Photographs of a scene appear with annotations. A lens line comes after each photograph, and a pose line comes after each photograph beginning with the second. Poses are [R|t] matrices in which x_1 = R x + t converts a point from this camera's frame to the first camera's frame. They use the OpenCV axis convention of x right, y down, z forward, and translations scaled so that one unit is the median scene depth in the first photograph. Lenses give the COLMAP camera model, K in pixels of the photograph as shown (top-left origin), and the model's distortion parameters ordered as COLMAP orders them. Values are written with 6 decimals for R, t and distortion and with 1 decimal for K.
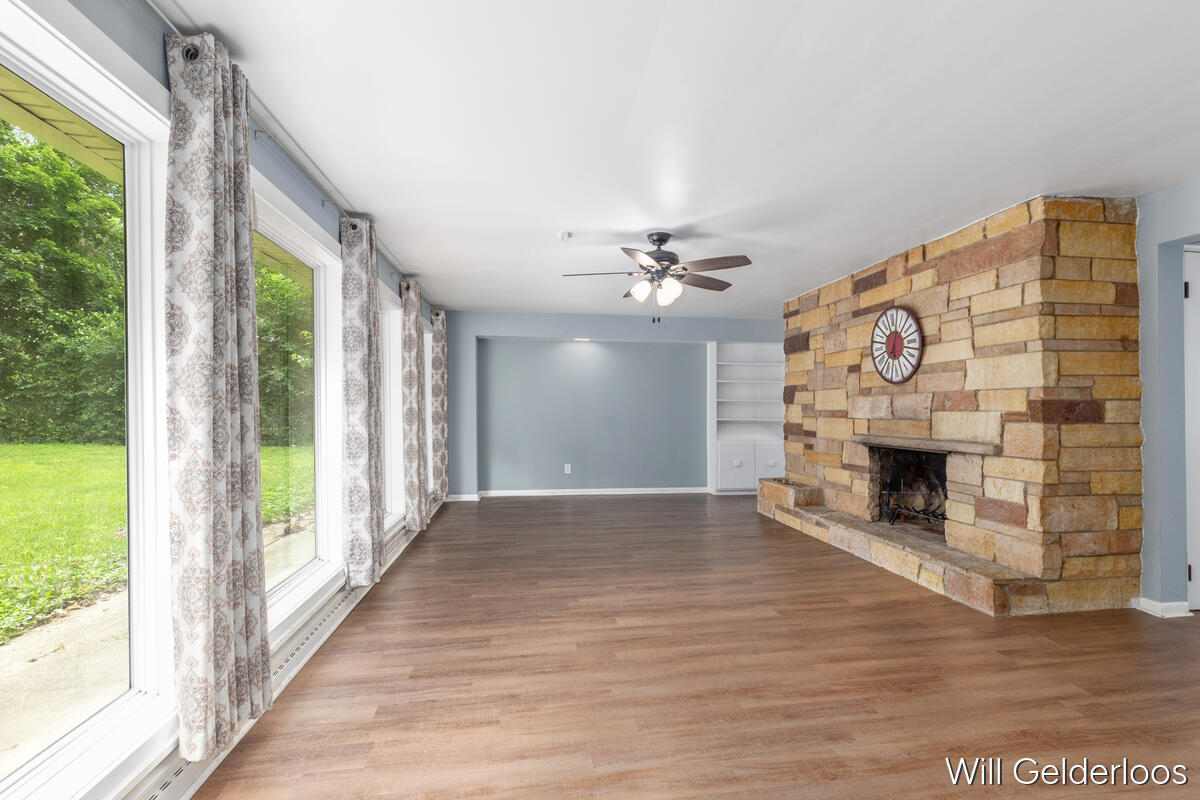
lens RADIAL K [[575.6, 0, 607.1], [0, 575.6, 409.3], [0, 0, 1]] dist [0.004097, 0.000742]
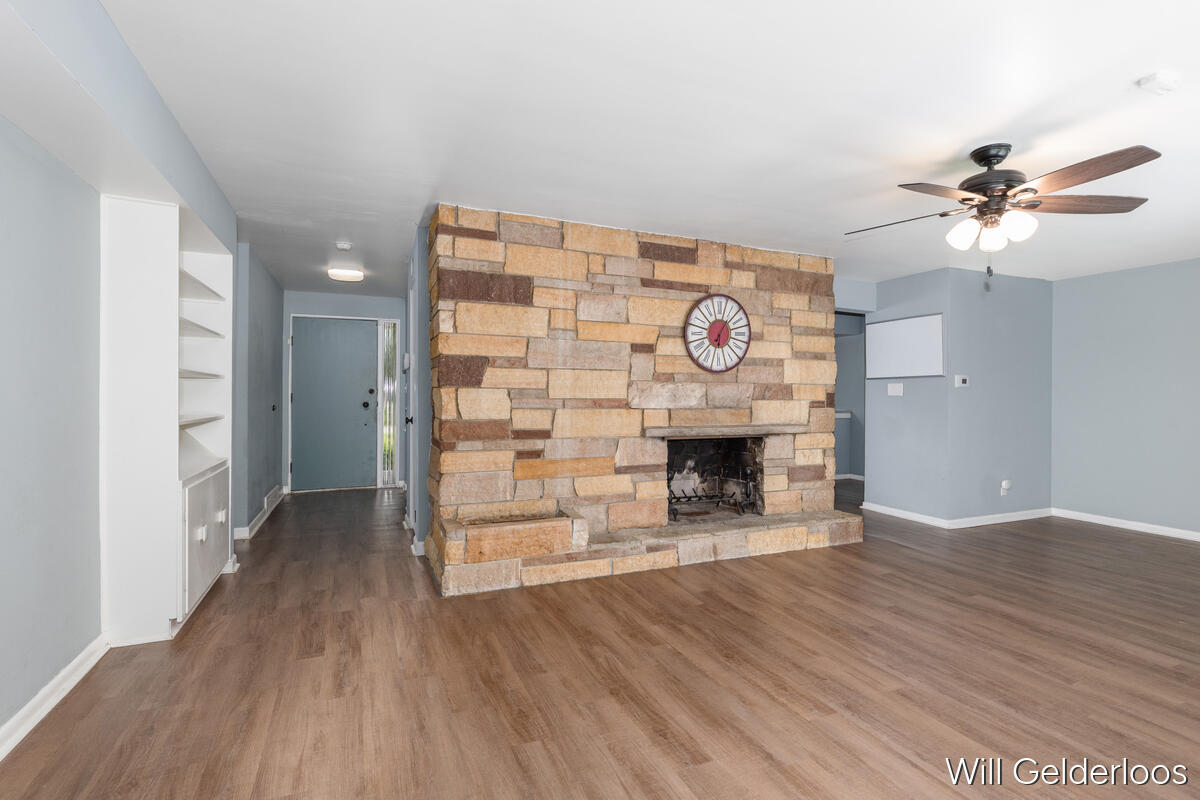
lens RADIAL K [[575.6, 0, 609.3], [0, 575.6, 391.7], [0, 0, 1]] dist [0.004097, 0.000742]
pose [[-0.281301, -0.005069, 0.959606, -0.402344], [-0.012550, 0.999920, 0.001603, -0.010708], [-0.959537, -0.011592, -0.281343, 1.478367]]
